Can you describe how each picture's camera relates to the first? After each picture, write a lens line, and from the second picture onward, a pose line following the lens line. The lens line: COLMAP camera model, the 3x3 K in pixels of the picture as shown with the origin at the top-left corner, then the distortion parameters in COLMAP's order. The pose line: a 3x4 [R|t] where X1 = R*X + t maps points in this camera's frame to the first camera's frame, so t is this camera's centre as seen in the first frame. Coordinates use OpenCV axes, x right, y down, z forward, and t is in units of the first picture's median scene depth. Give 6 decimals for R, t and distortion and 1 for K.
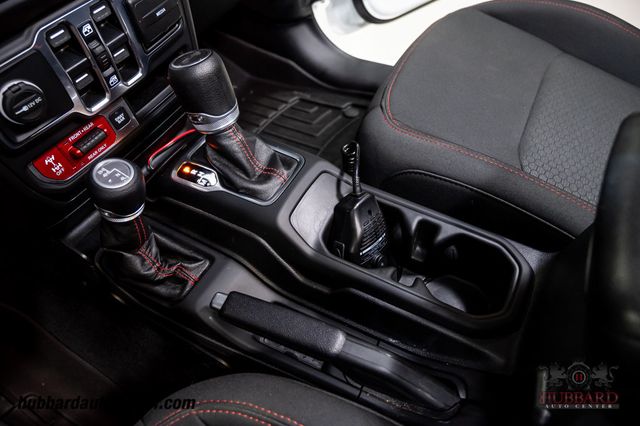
lens RADIAL K [[428.8, 0, 320.0], [0, 428.8, 213.0], [0, 0, 1]] dist [-0.011297, -0.001138]
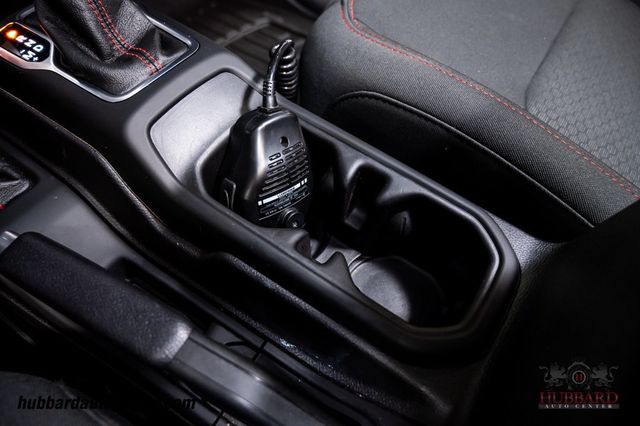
lens RADIAL K [[428.8, 0, 320.0], [0, 428.8, 213.0], [0, 0, 1]] dist [-0.011297, -0.001138]
pose [[0.989162, 0.141353, 0.039734, 0.156920], [-0.143951, 0.986913, 0.072669, 0.049776], [-0.028942, -0.077601, 0.996564, 0.357932]]
